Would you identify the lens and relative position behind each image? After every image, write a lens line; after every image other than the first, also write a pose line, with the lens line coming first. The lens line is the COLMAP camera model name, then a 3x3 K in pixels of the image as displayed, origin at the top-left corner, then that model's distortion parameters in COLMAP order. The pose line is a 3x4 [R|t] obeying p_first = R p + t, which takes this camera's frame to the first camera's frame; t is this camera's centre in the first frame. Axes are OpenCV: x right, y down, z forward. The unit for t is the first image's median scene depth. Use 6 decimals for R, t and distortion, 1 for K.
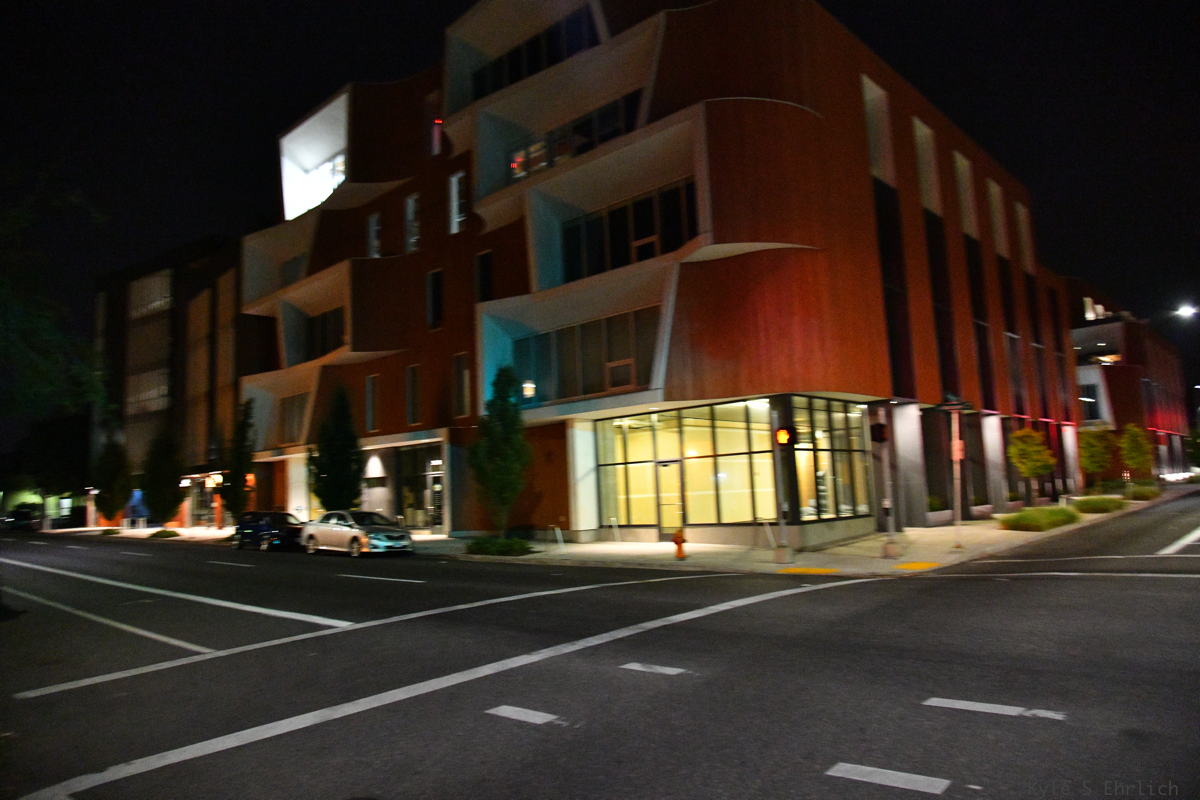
lens RADIAL K [[803.7, 0, 598.0], [0, 803.7, 402.4], [0, 0, 1]] dist [-0.046488, 0.007690]
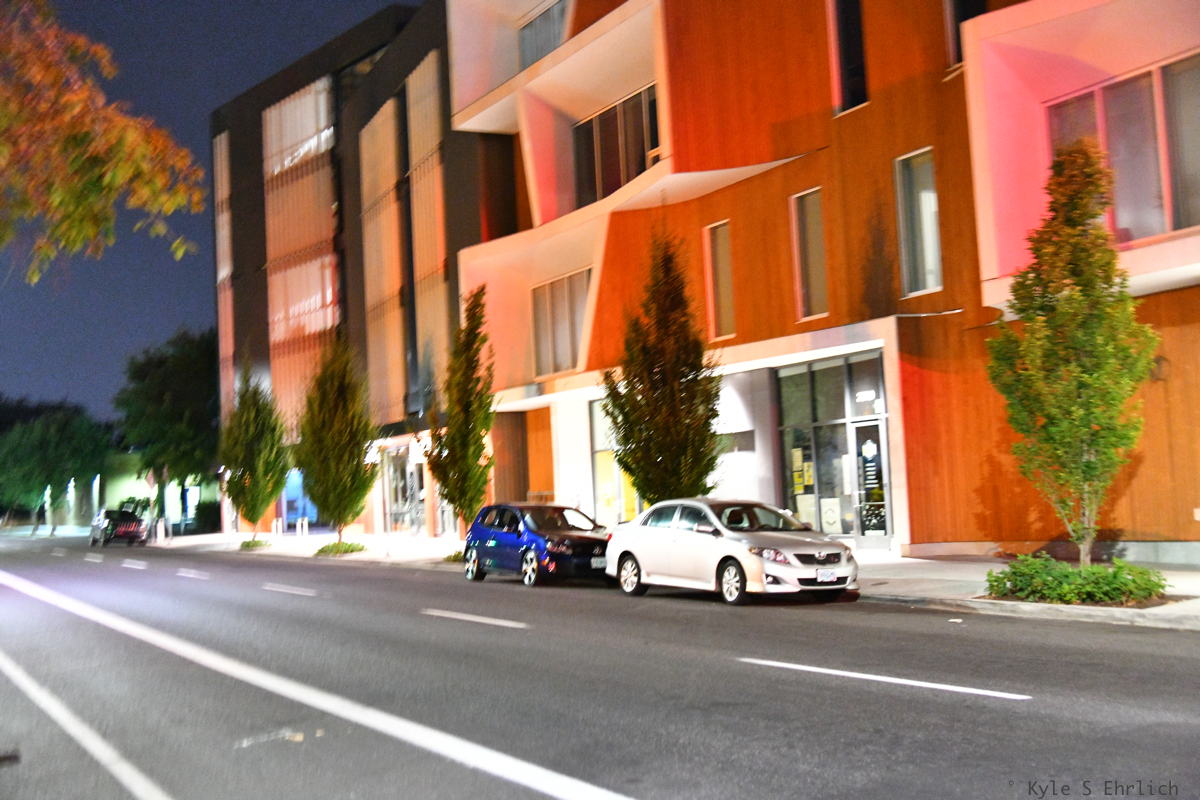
lens RADIAL K [[1406.2, 0, 600.1], [0, 1406.2, 398.1], [0, 0, 1]] dist [-0.024001, -0.017761]
pose [[0.950529, -0.027857, -0.309386, -0.109315], [0.046155, 0.997581, 0.051982, 0.030637], [0.307189, -0.063691, 0.949515, 0.206304]]
